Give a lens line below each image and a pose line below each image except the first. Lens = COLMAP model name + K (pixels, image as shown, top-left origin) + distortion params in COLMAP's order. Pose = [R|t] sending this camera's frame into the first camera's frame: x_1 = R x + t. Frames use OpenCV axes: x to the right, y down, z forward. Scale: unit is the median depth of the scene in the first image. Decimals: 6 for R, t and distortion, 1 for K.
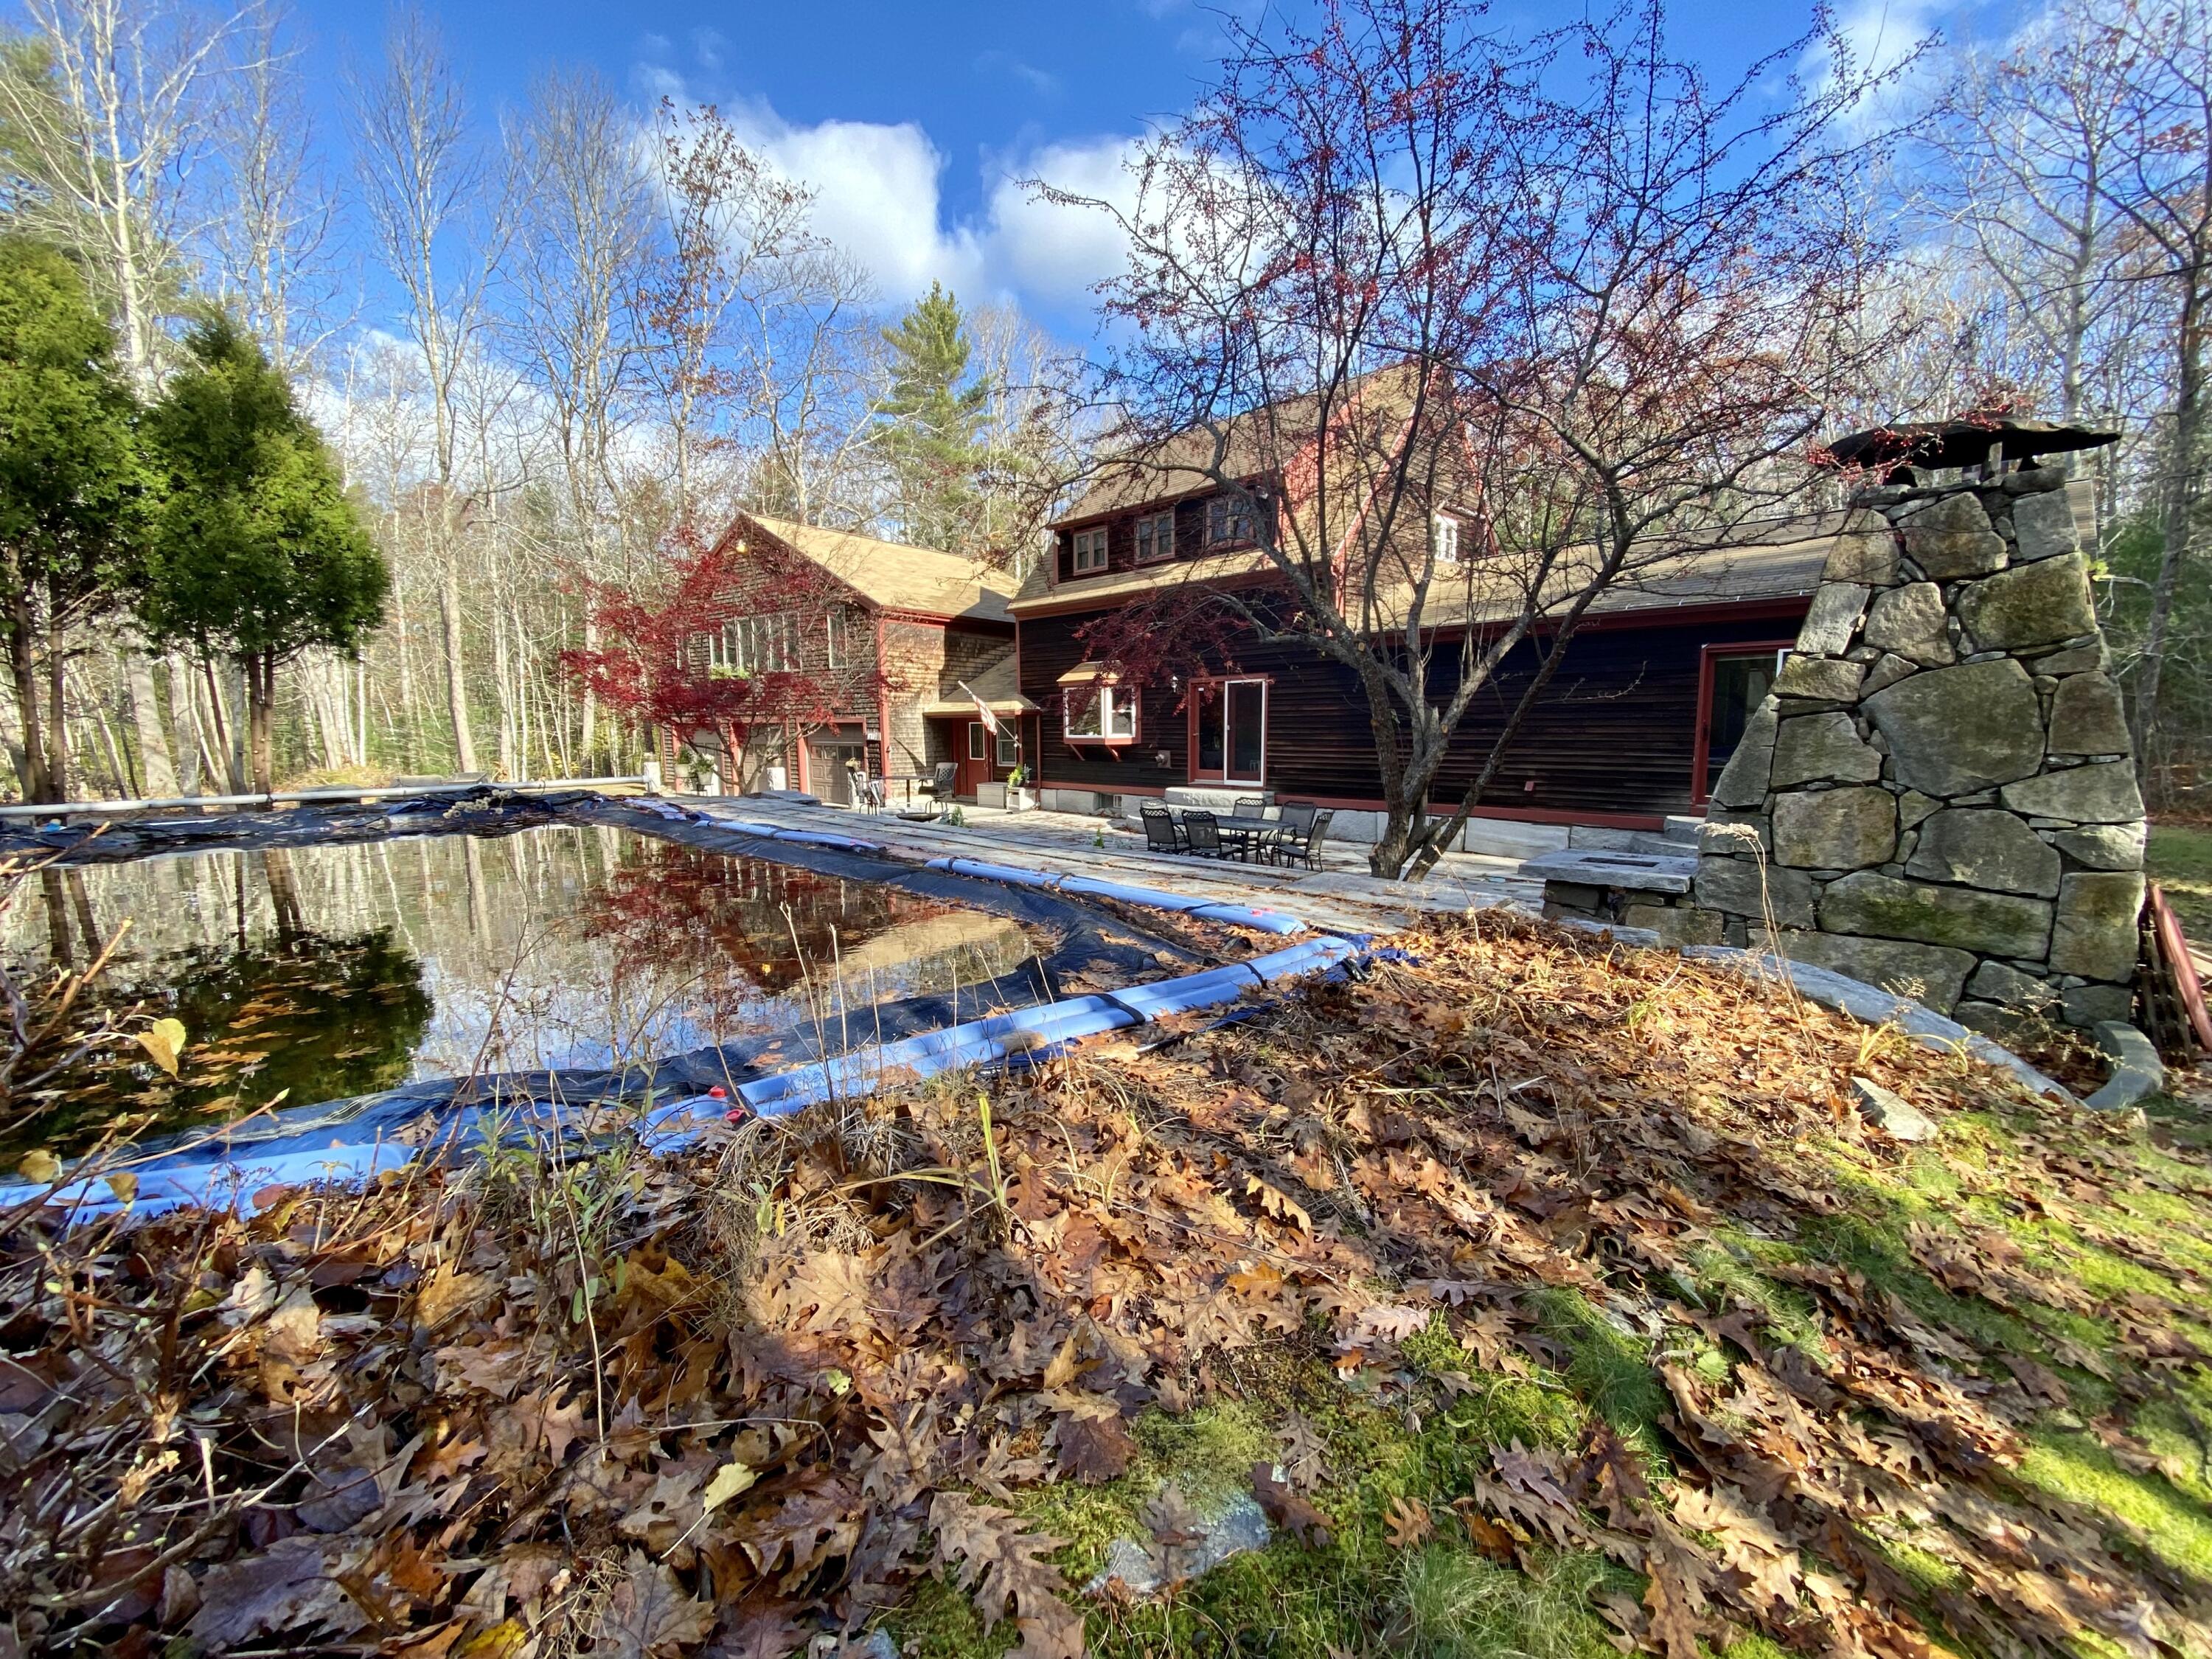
lens RADIAL K [[898.9, 0, 1094.4], [0, 898.9, 829.9], [0, 0, 1]] dist [-0.028865, -0.004181]
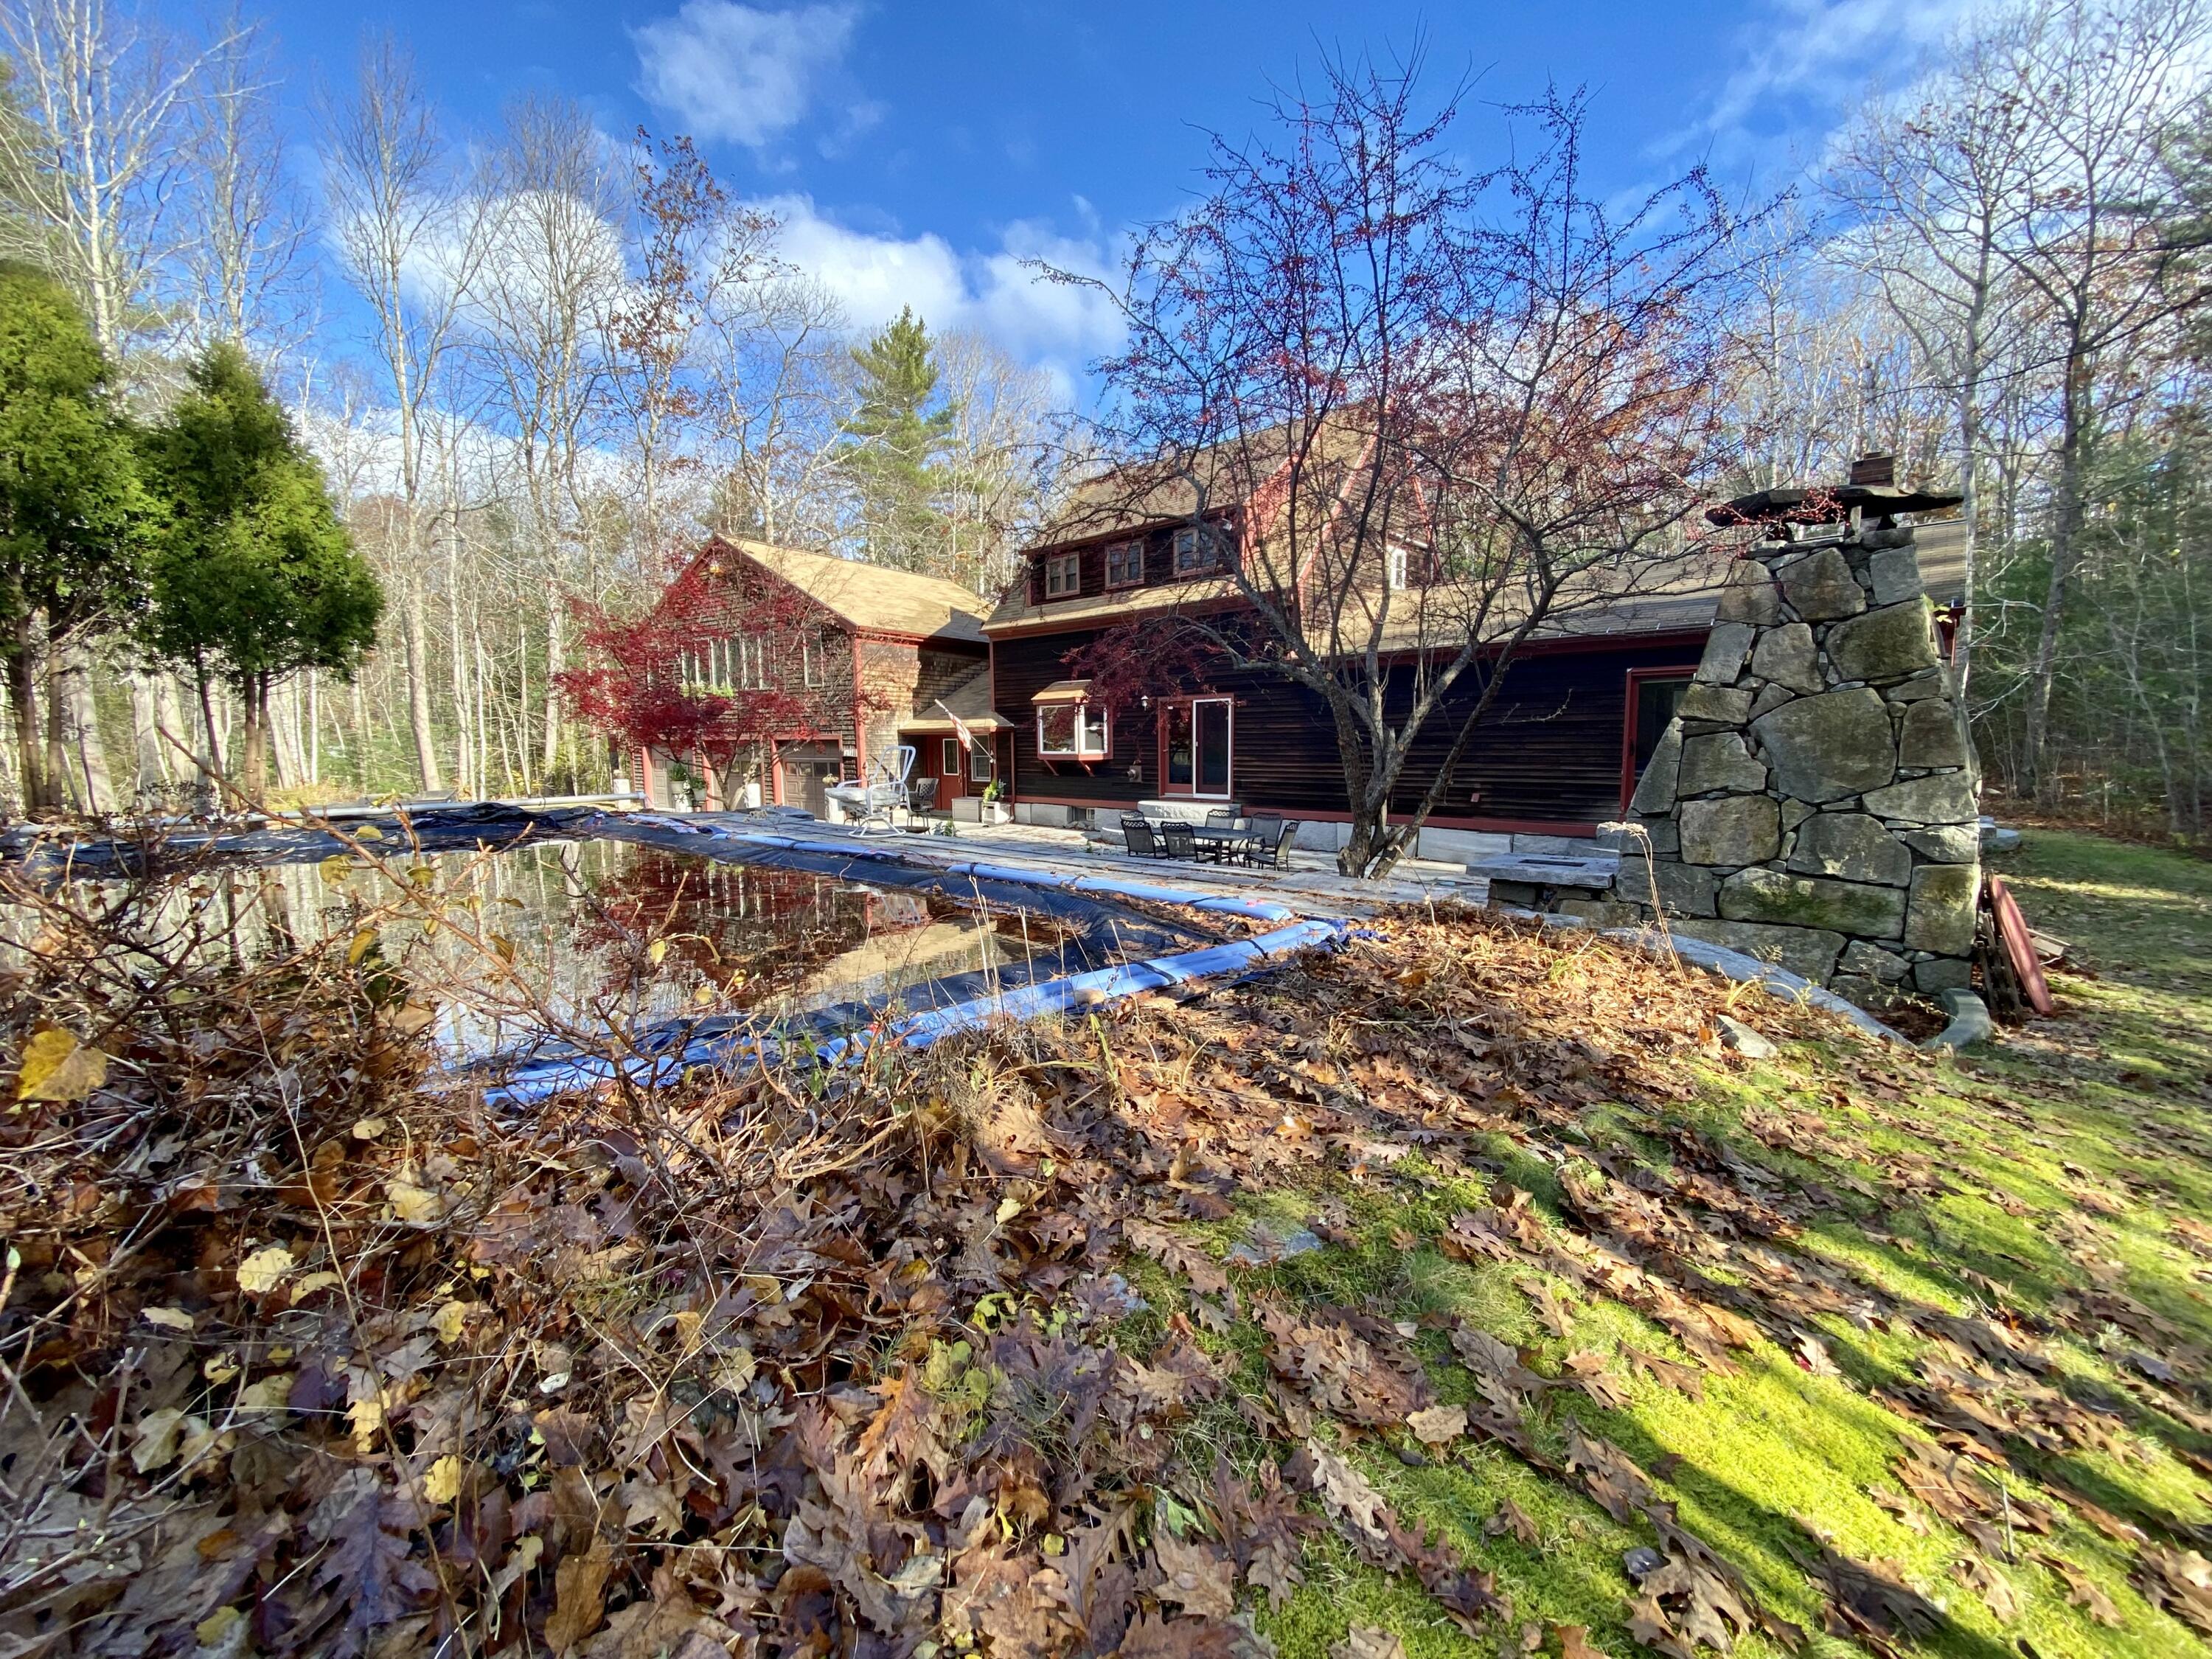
lens RADIAL K [[898.9, 0, 1089.6], [0, 898.9, 829.4], [0, 0, 1]] dist [-0.028865, -0.004181]
pose [[0.999048, -0.006734, 0.043106, -0.056906], [0.007461, 0.999832, -0.016723, 0.008369], [-0.042986, 0.017029, 0.998931, -0.125652]]
